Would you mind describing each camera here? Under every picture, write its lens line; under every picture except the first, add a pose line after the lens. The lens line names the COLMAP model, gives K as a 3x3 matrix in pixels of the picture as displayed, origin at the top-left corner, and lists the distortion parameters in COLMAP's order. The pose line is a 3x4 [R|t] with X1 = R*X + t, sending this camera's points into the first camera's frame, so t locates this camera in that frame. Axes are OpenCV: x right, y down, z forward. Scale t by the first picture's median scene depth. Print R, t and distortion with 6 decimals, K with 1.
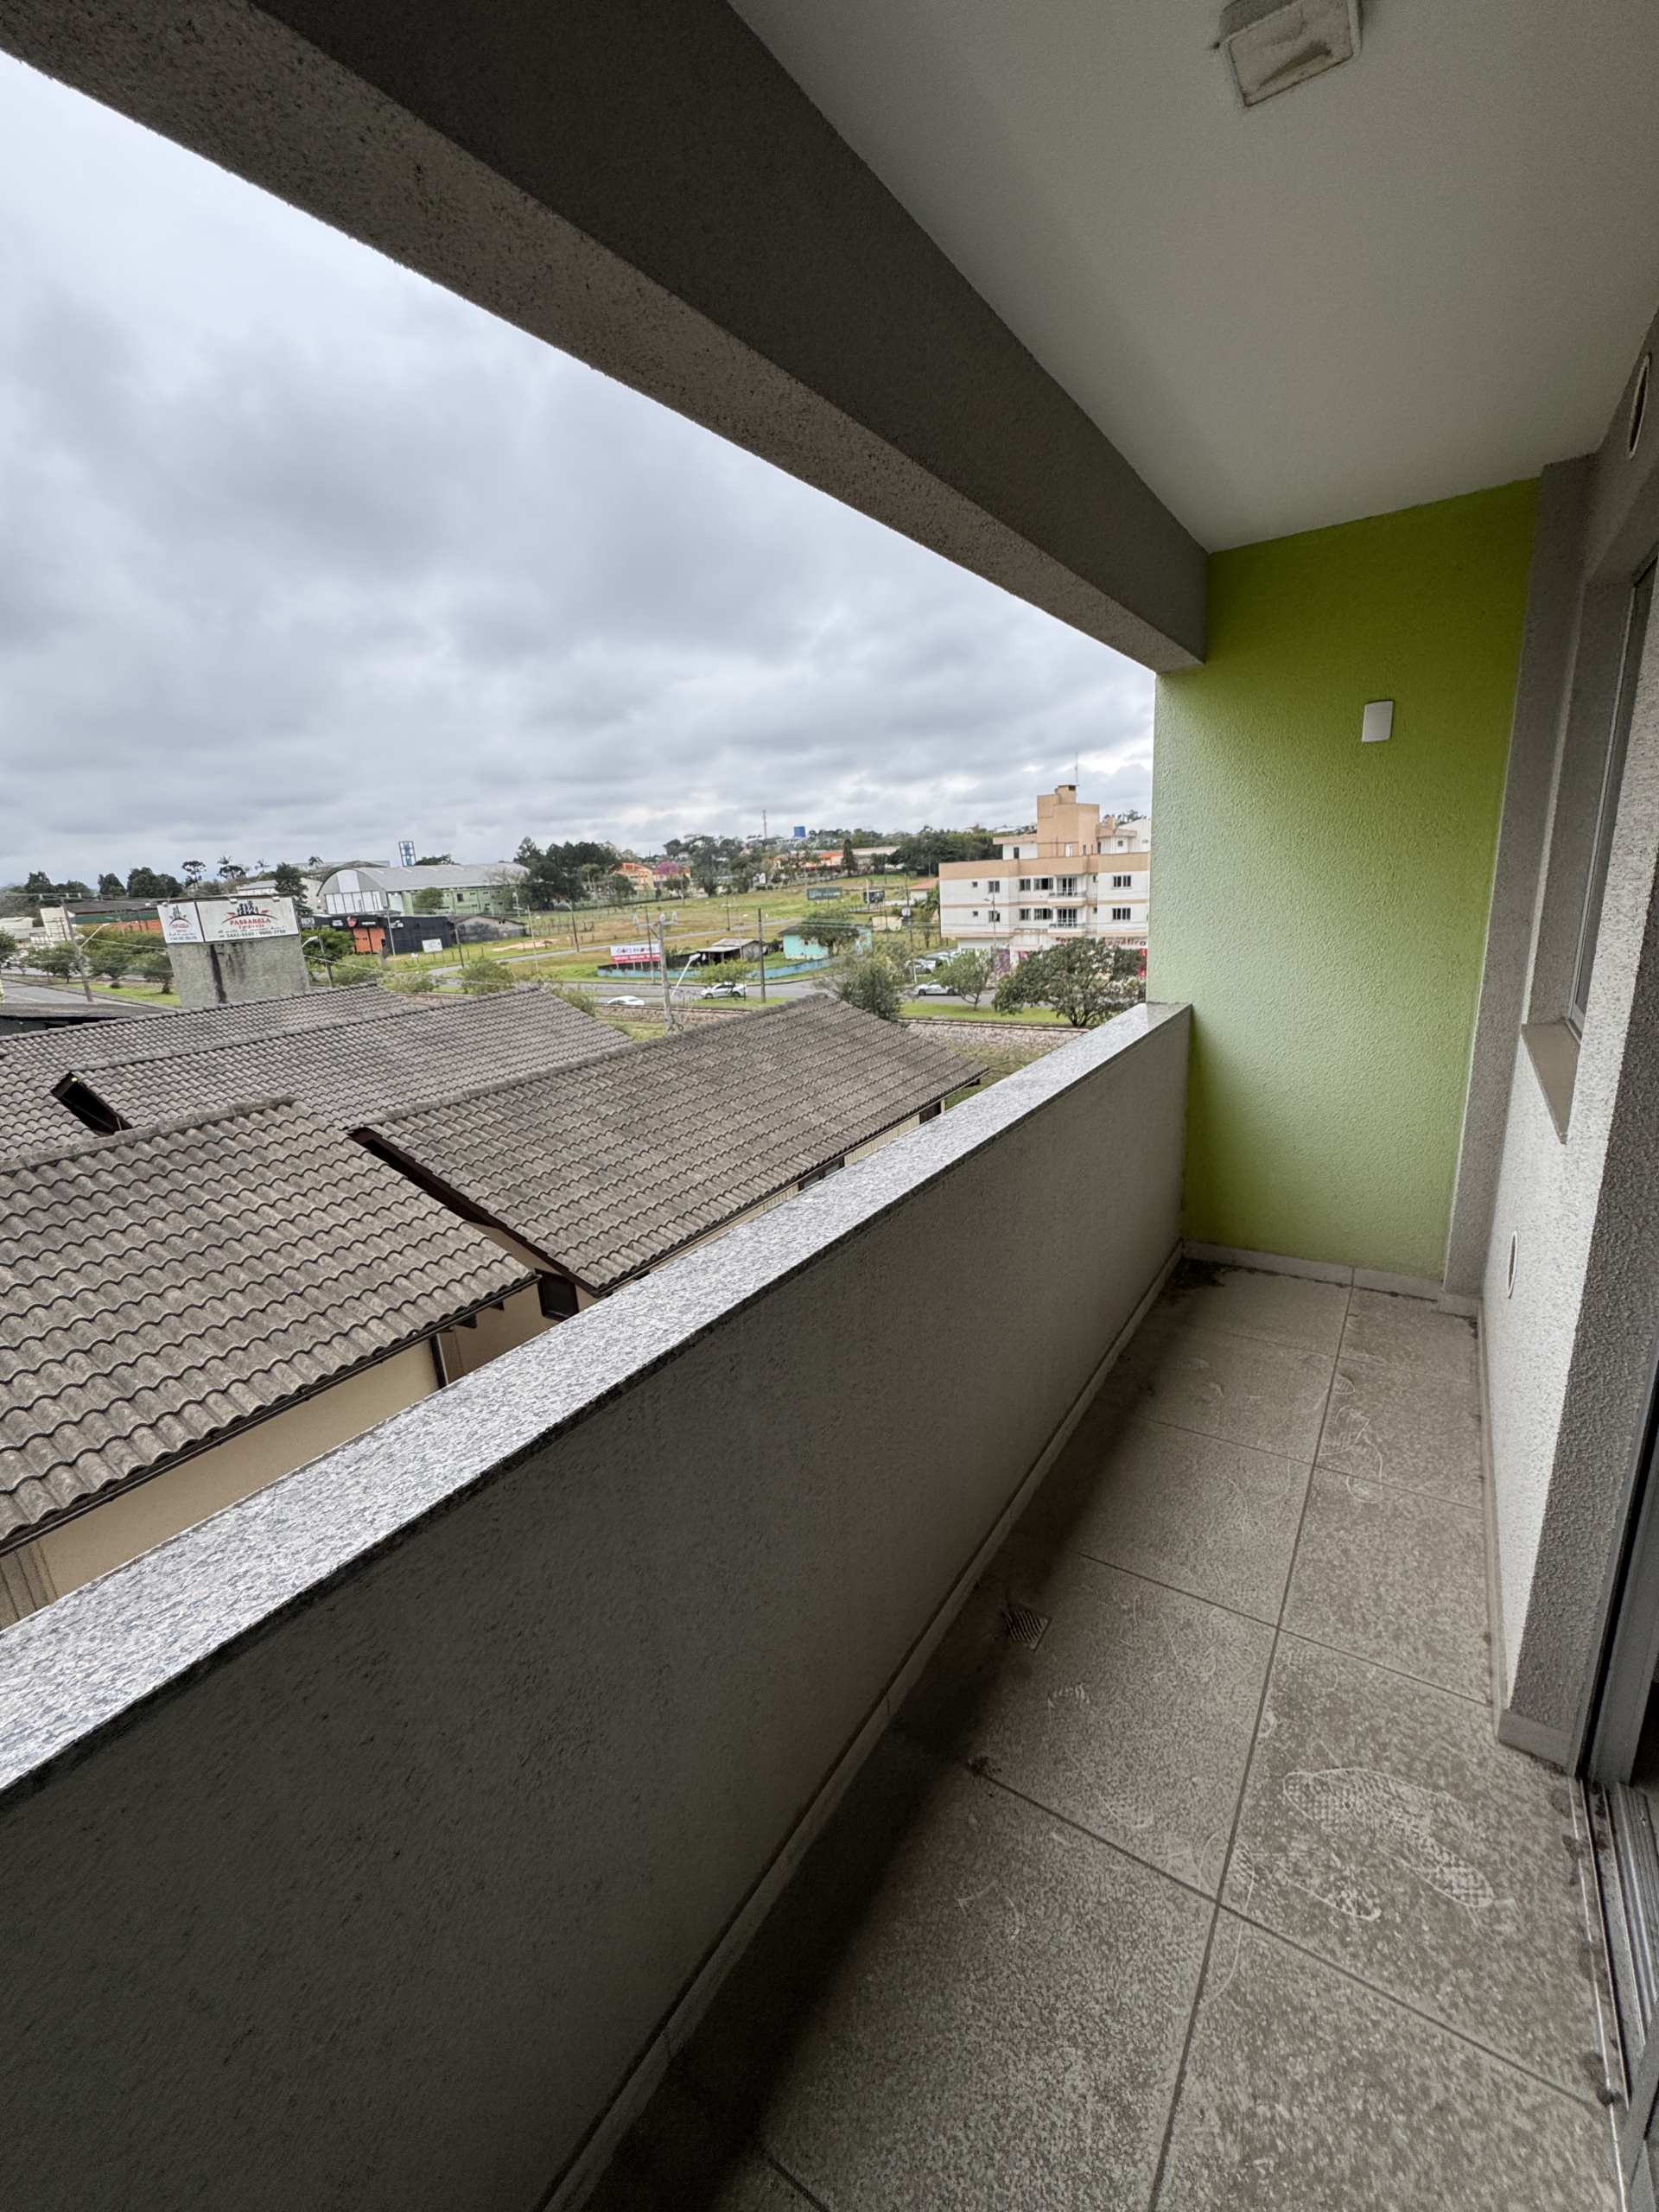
lens RADIAL K [[878.9, 0, 836.6], [0, 878.9, 1107.2], [0, 0, 1]] dist [-0.004325, 0.000039]
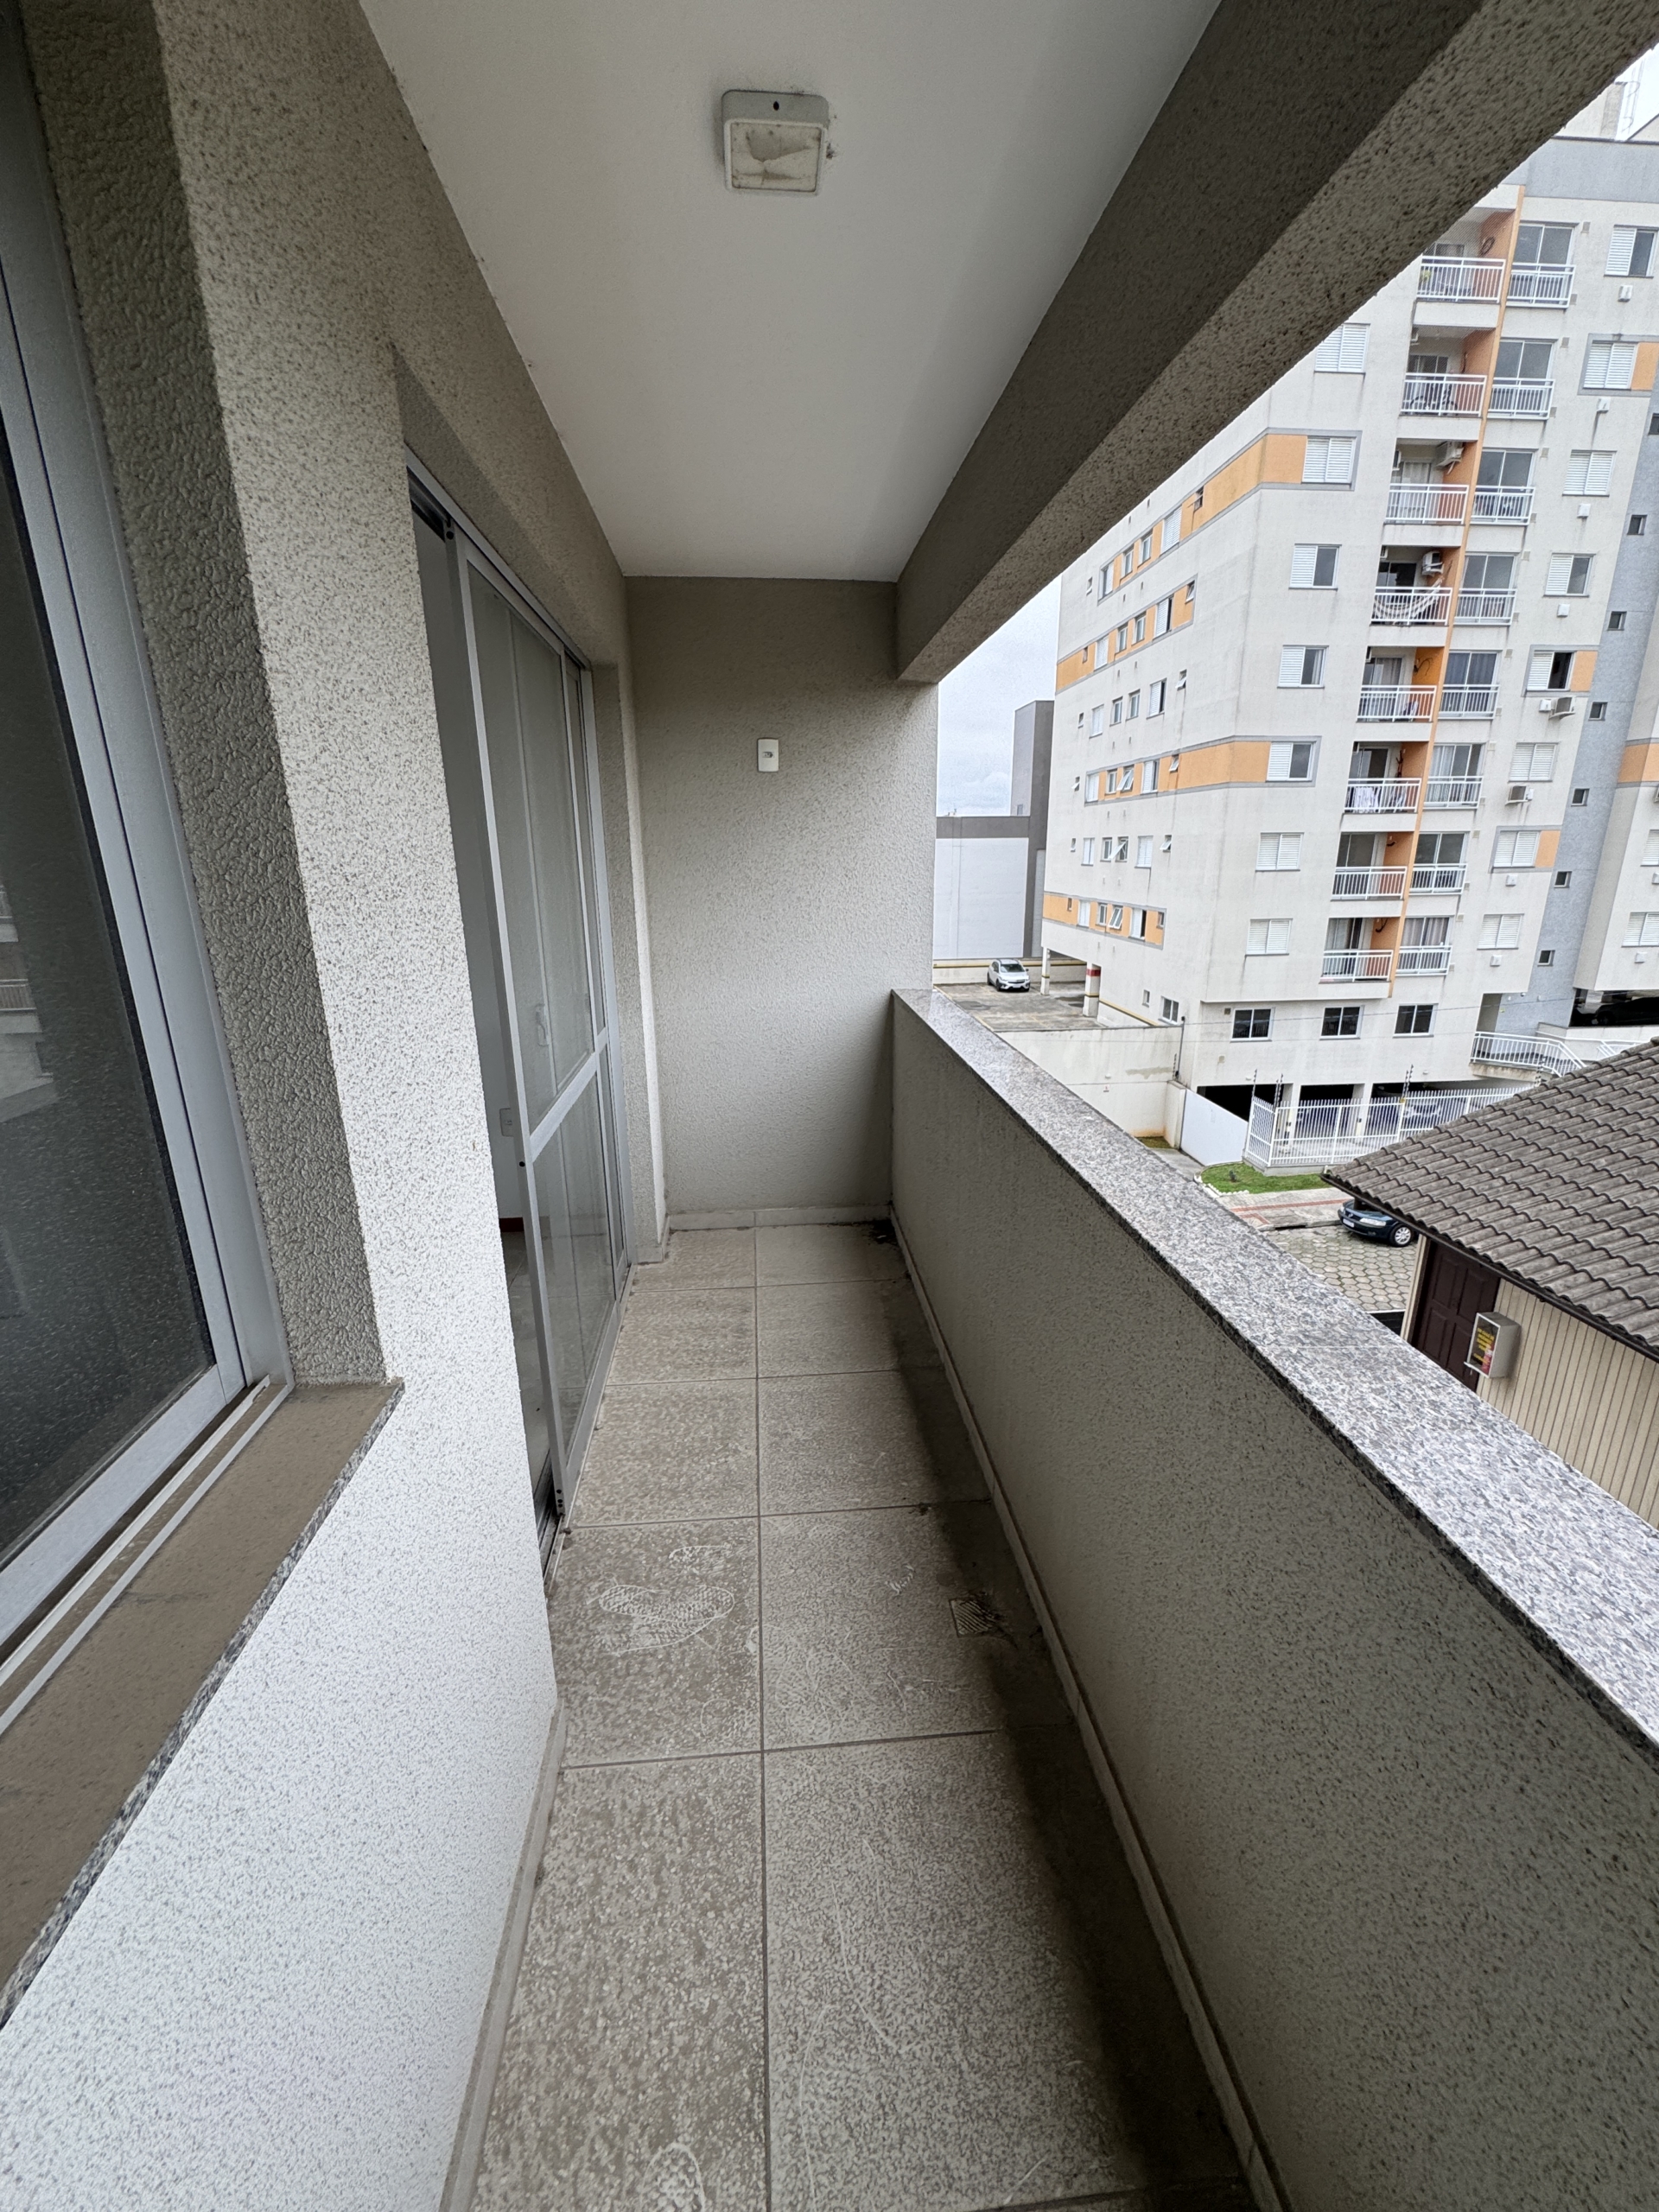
lens RADIAL K [[878.9, 0, 831.2], [0, 878.9, 1102.6], [0, 0, 1]] dist [-0.004325, 0.000039]
pose [[-0.773924, 0.243914, -0.584421, 0.965054], [-0.105172, 0.860530, 0.498425, -0.489152], [0.624485, 0.447208, -0.640331, 1.574780]]
